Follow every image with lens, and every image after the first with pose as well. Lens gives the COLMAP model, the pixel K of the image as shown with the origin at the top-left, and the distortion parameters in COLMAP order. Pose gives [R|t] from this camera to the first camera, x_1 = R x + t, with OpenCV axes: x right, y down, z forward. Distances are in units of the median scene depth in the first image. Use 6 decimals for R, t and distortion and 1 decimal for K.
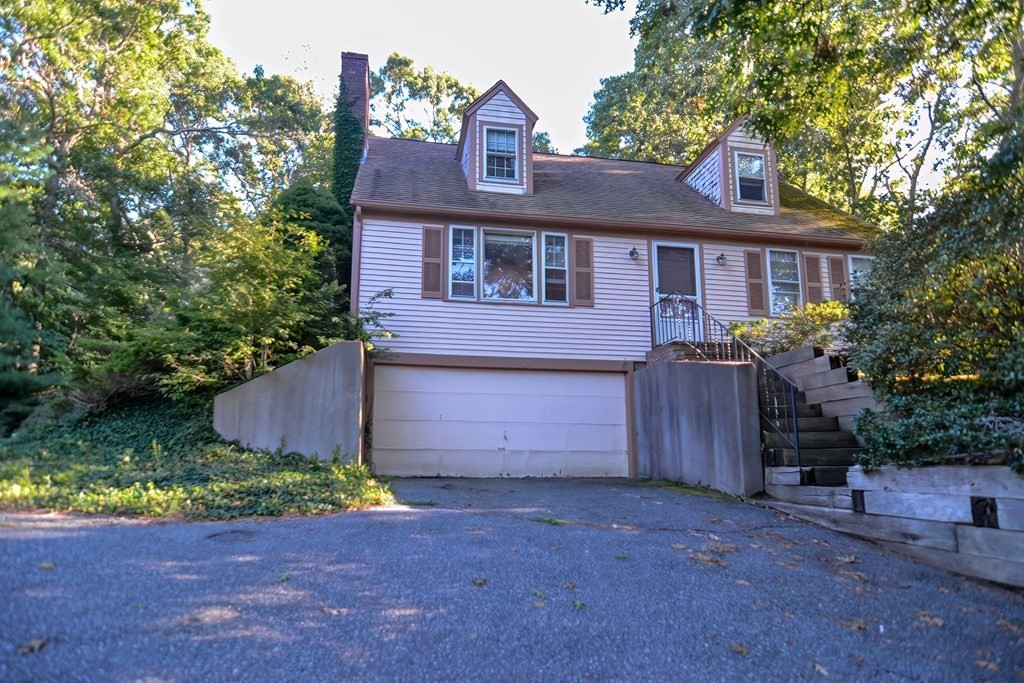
lens RADIAL K [[518.5, 0, 483.8], [0, 518.5, 389.1], [0, 0, 1]] dist [0.000115, -0.000345]
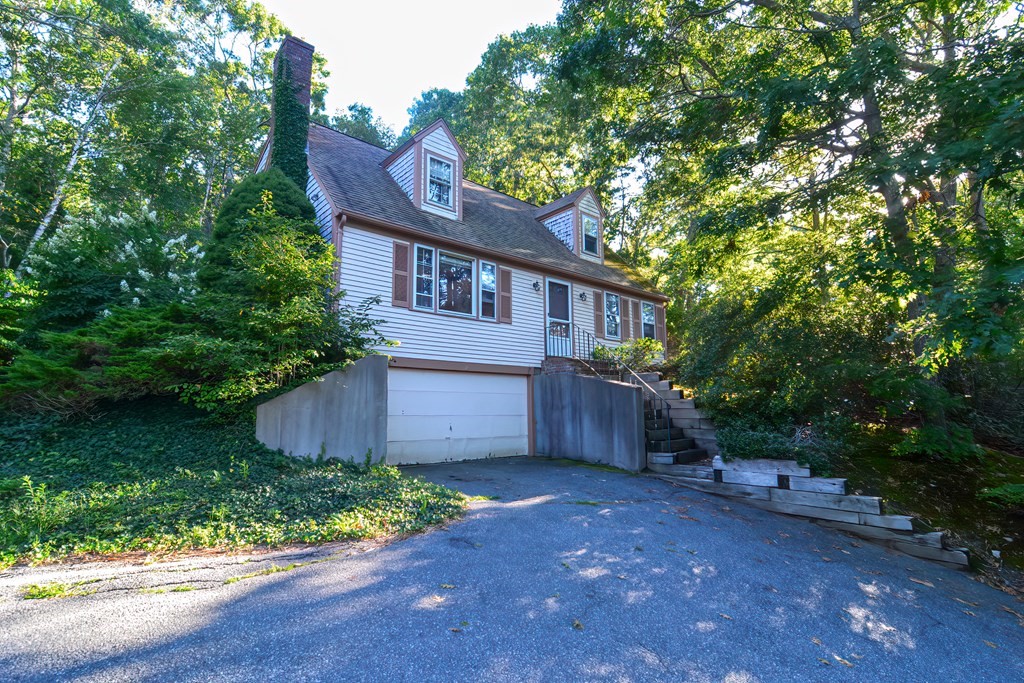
lens RADIAL K [[500.5, 0, 521.3], [0, 500.5, 340.9], [0, 0, 1]] dist [0.000772, -0.001008]
pose [[0.833812, 0.071648, 0.547379, -0.465516], [-0.070625, 0.997239, -0.022950, -0.092640], [-0.547512, -0.019522, 0.836570, -0.062892]]
